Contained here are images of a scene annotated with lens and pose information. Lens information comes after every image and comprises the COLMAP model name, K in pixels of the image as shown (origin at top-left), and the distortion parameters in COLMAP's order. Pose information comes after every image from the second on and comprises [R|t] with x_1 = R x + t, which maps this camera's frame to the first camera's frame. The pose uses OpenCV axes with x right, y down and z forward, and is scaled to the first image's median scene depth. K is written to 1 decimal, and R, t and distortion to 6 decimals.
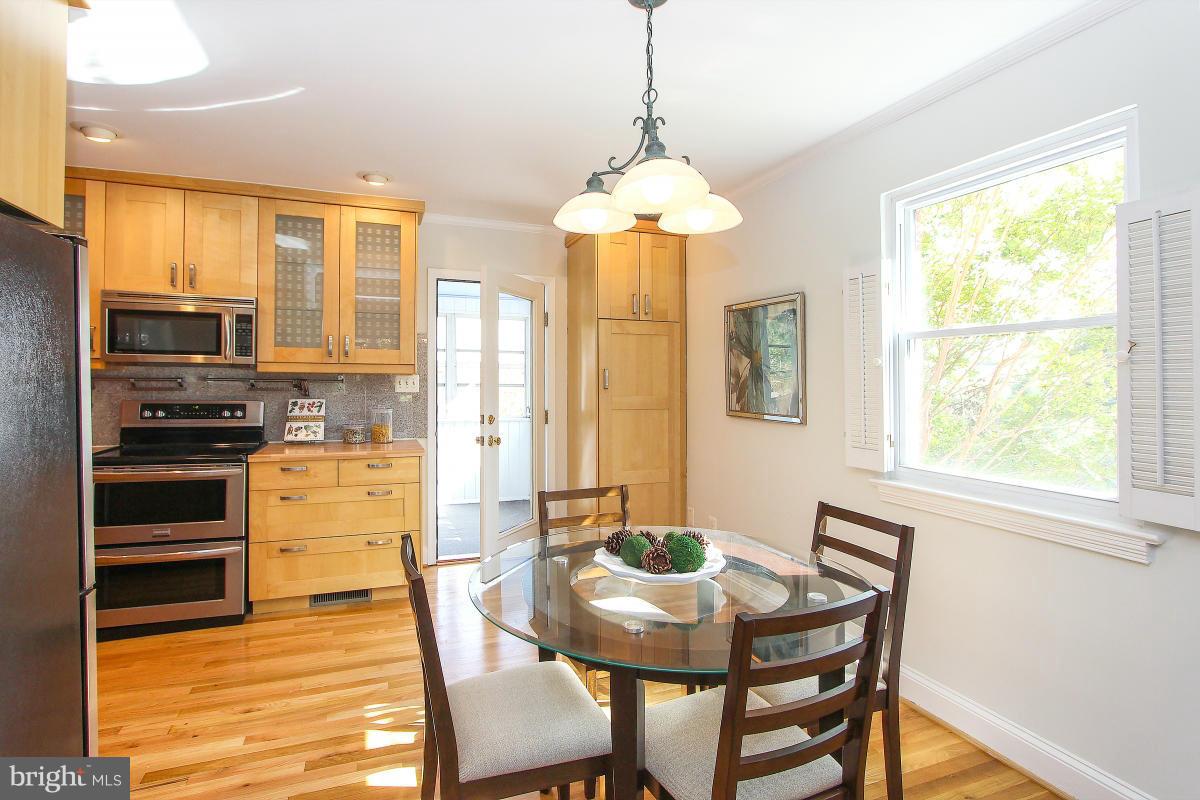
lens RADIAL K [[570.0, 0, 575.0], [0, 570.0, 382.9], [0, 0, 1]] dist [-0.020058, 0.004515]
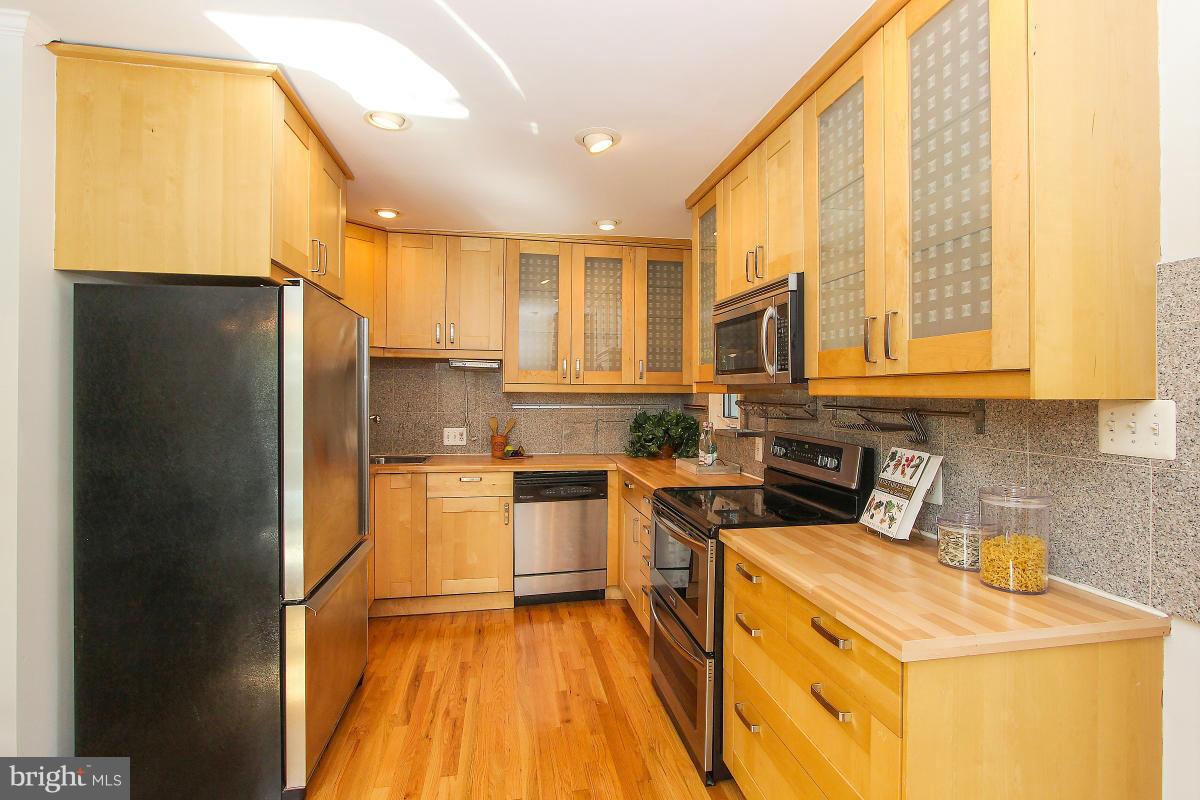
lens RADIAL K [[570.0, 0, 589.4], [0, 570.0, 400.9], [0, 0, 1]] dist [-0.020058, 0.004515]
pose [[-0.181012, 0.004321, -0.983471, 0.072909], [-0.013311, 0.999888, 0.006844, -0.014996], [0.983391, 0.014330, -0.180934, 0.885557]]
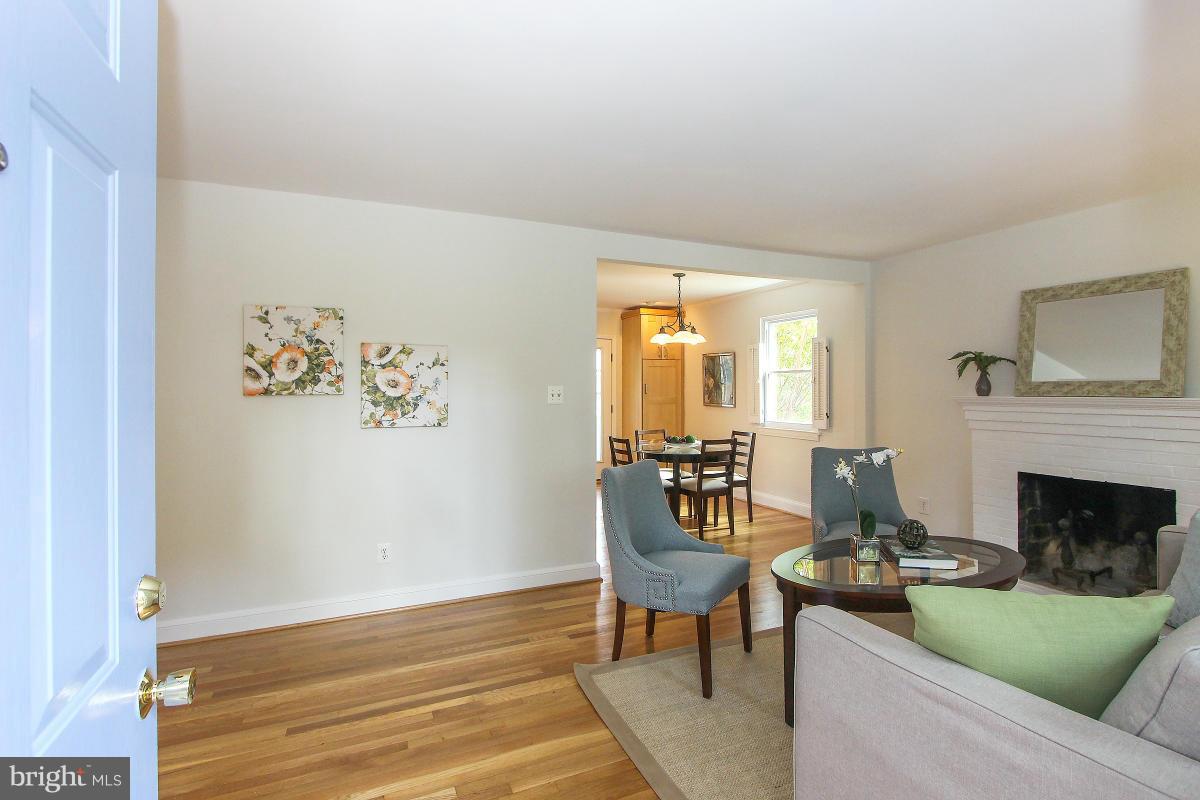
lens RADIAL K [[570.0, 0, 620.5], [0, 570.0, 385.0], [0, 0, 1]] dist [-0.020058, 0.004515]
pose [[0.994299, -0.007139, 0.106389, -0.275504], [0.007775, 0.999954, -0.005564, -0.009436], [-0.106344, 0.006360, 0.994309, -1.113261]]
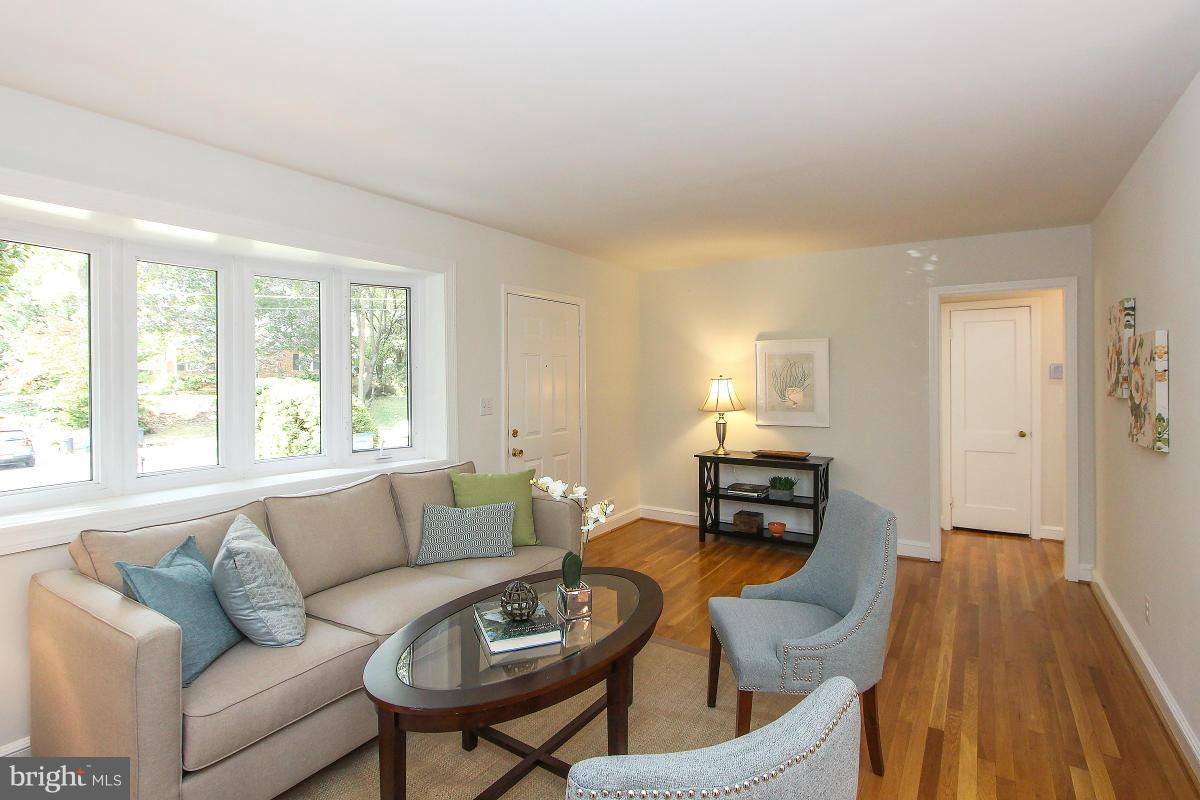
lens RADIAL K [[578.0, 0, 578.8], [0, 578.0, 382.7], [0, 0, 1]] dist [-0.021455, 0.005319]
pose [[-0.787282, 0.005567, -0.616568, 0.461892], [0.002395, 0.999979, 0.005970, -0.031460], [0.616588, 0.003223, -0.787279, 0.019691]]
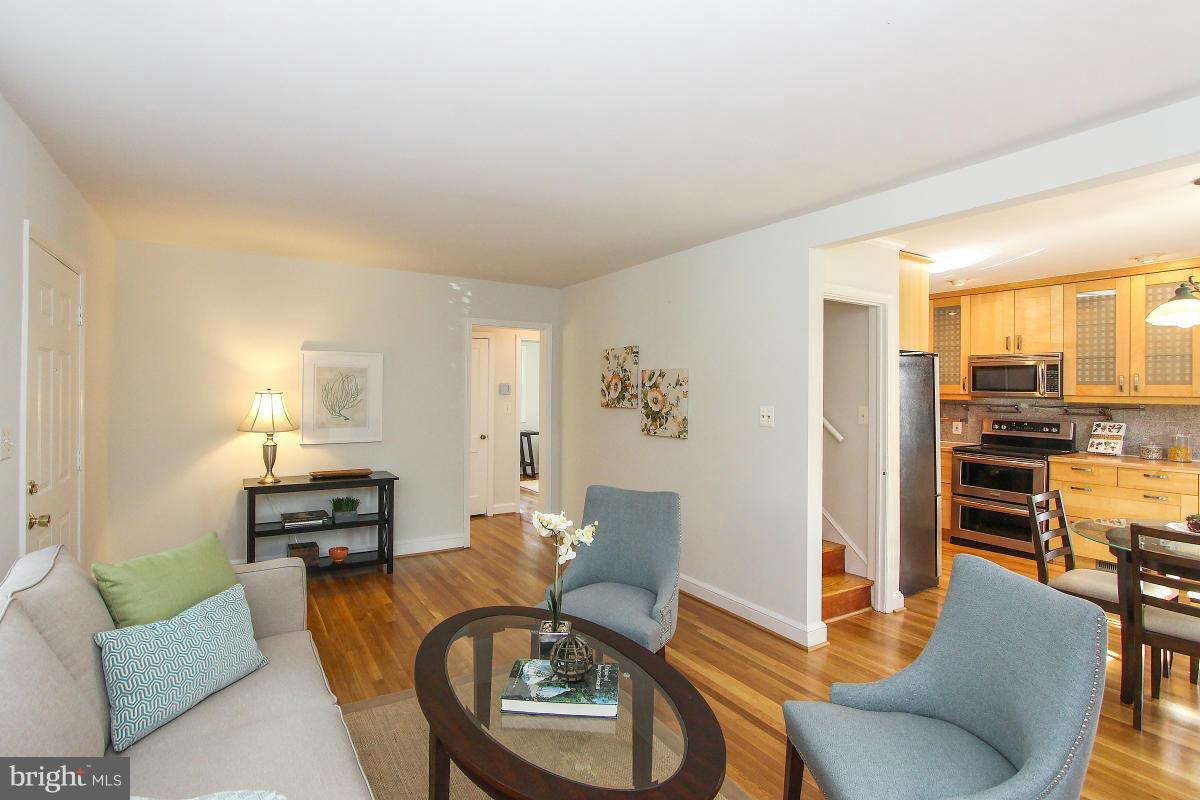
lens RADIAL K [[578.0, 0, 596.8], [0, 578.0, 387.4], [0, 0, 1]] dist [-0.021455, 0.005319]
pose [[0.217248, -0.008775, -0.976077, 0.625876], [-0.006501, 0.999924, -0.010436, -0.034976], [0.976095, 0.008612, 0.217175, -0.507898]]
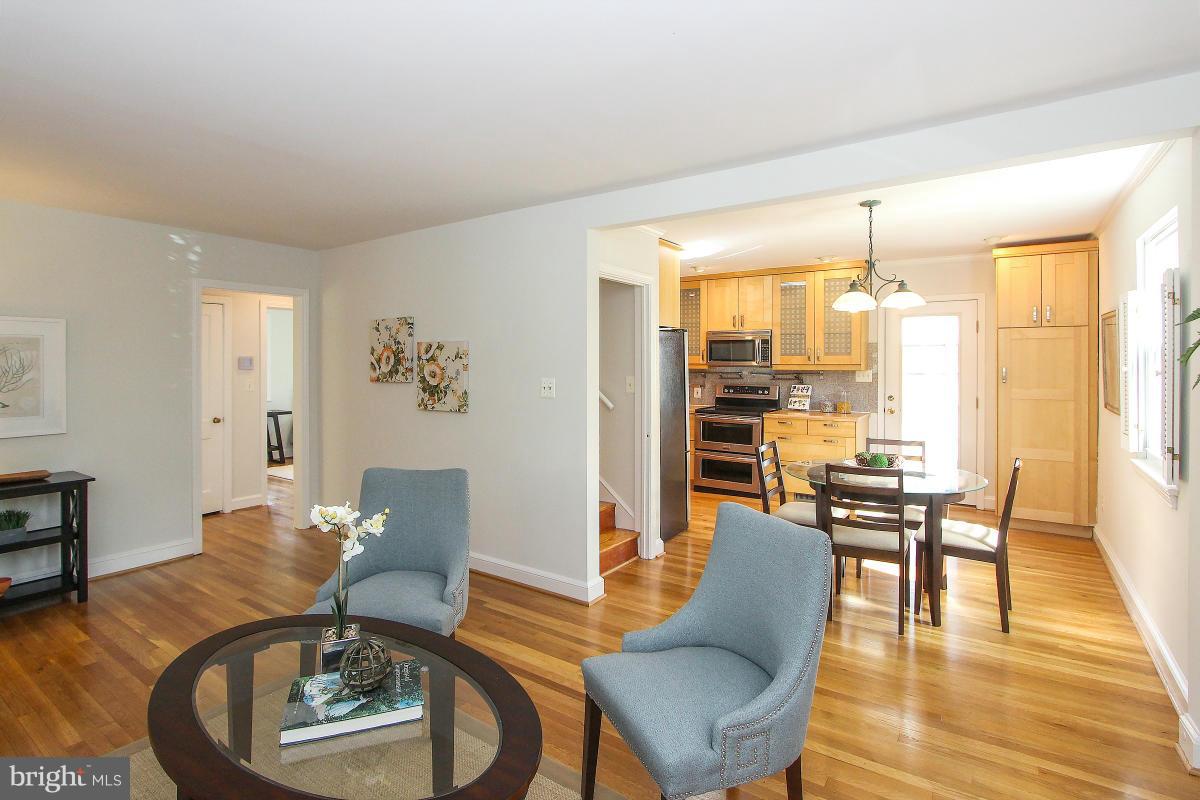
lens RADIAL K [[570.0, 0, 612.1], [0, 570.0, 364.0], [0, 0, 1]] dist [-0.020058, 0.004515]
pose [[0.601193, -0.004950, -0.799088, 0.603537], [0.005489, 0.999983, -0.002065, -0.036967], [0.799085, -0.003145, 0.601210, -0.526233]]
